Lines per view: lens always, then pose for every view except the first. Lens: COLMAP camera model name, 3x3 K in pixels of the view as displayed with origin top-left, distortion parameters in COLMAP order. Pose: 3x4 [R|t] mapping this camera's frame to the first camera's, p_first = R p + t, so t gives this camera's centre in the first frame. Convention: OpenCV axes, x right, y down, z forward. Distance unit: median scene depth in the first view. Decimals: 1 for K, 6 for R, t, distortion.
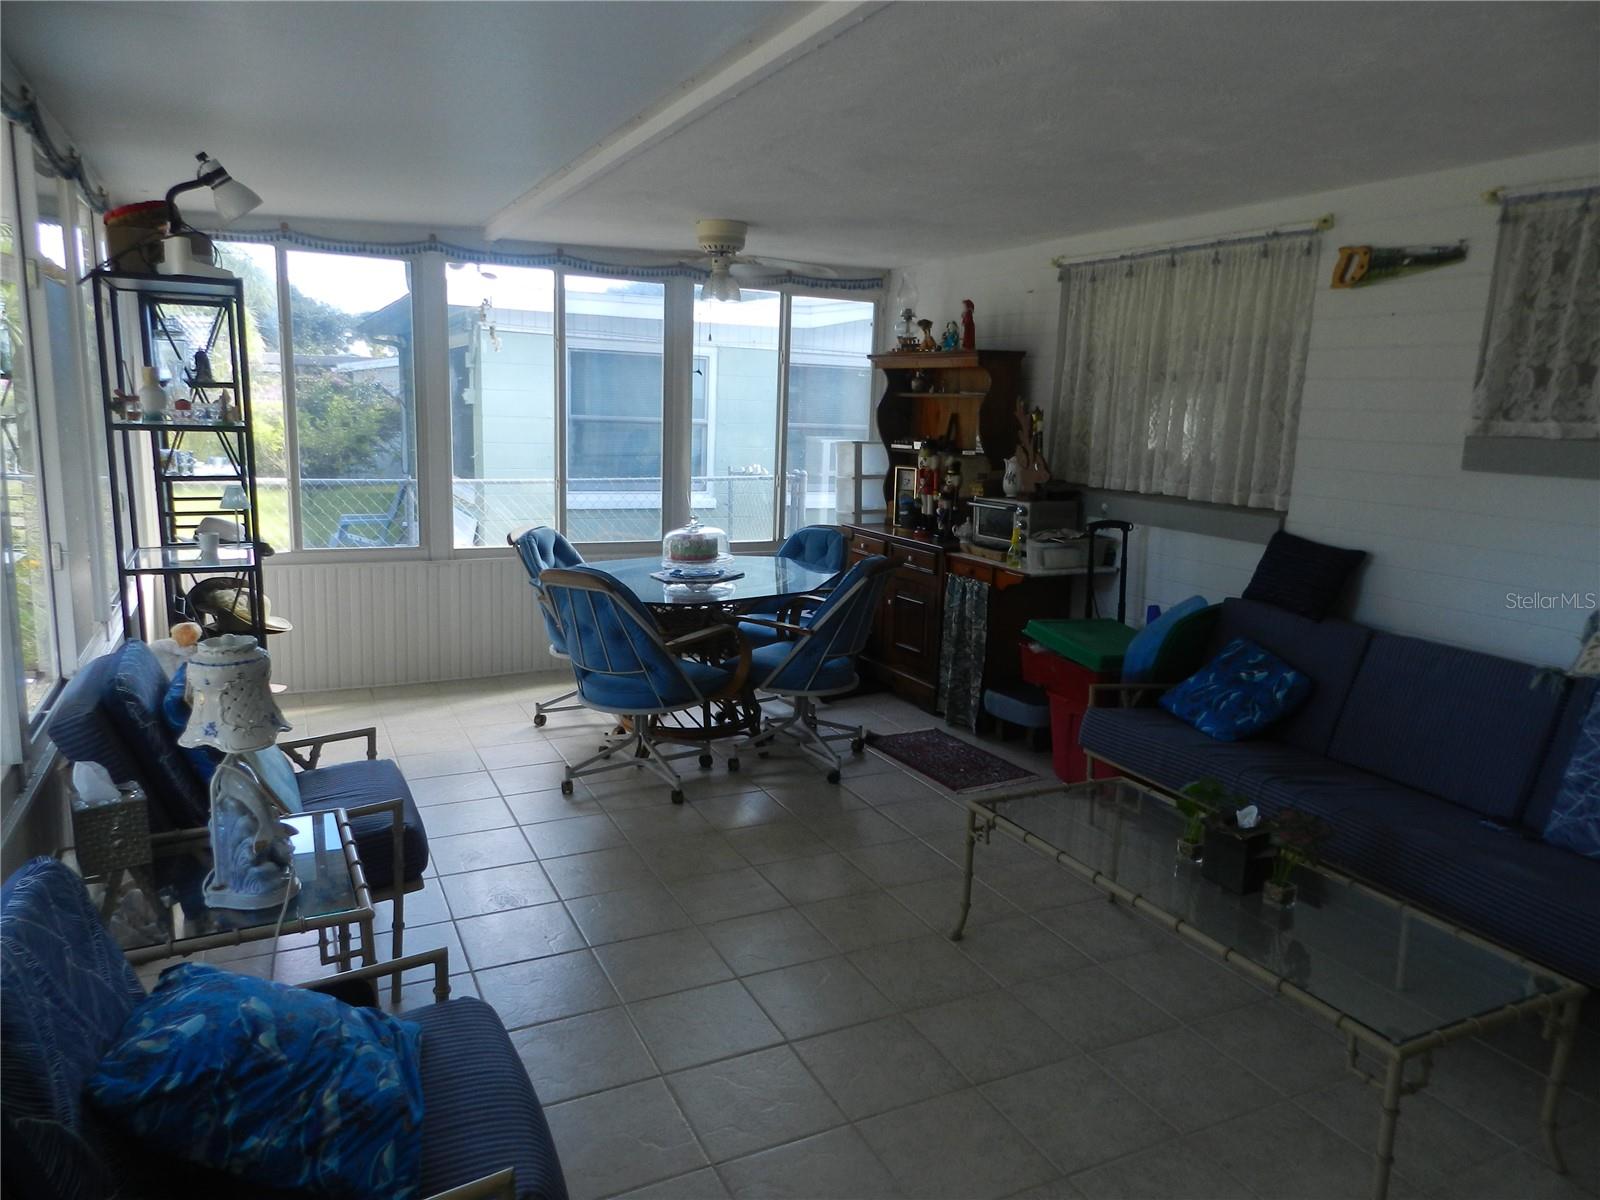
lens RADIAL K [[1081.1, 0, 802.4], [0, 1081.1, 614.1], [0, 0, 1]] dist [0.000904, 0.004844]
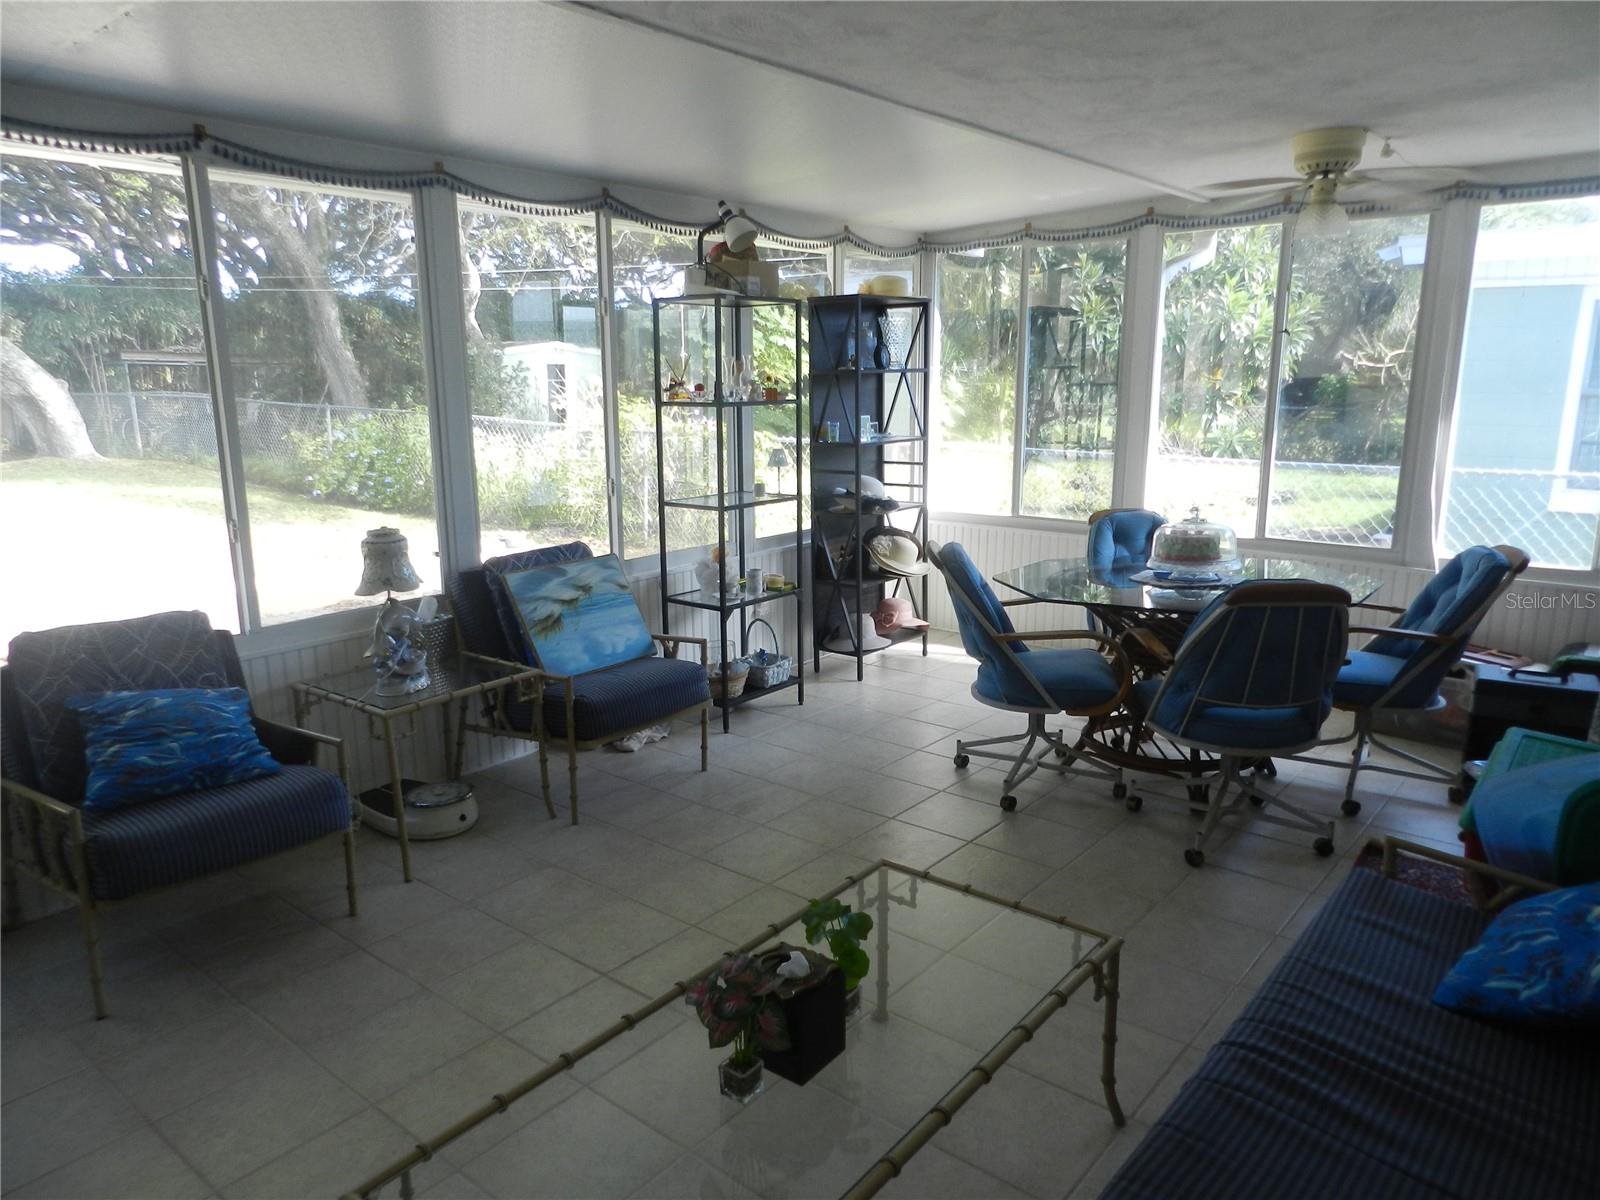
lens RADIAL K [[1081.1, 0, 802.4], [0, 1081.1, 614.1], [0, 0, 1]] dist [0.000904, 0.004844]
pose [[0.430100, 0.165327, -0.887514, 0.659357], [-0.162673, 0.981190, 0.103944, -0.062233], [0.888004, 0.099668, 0.448904, 0.472824]]
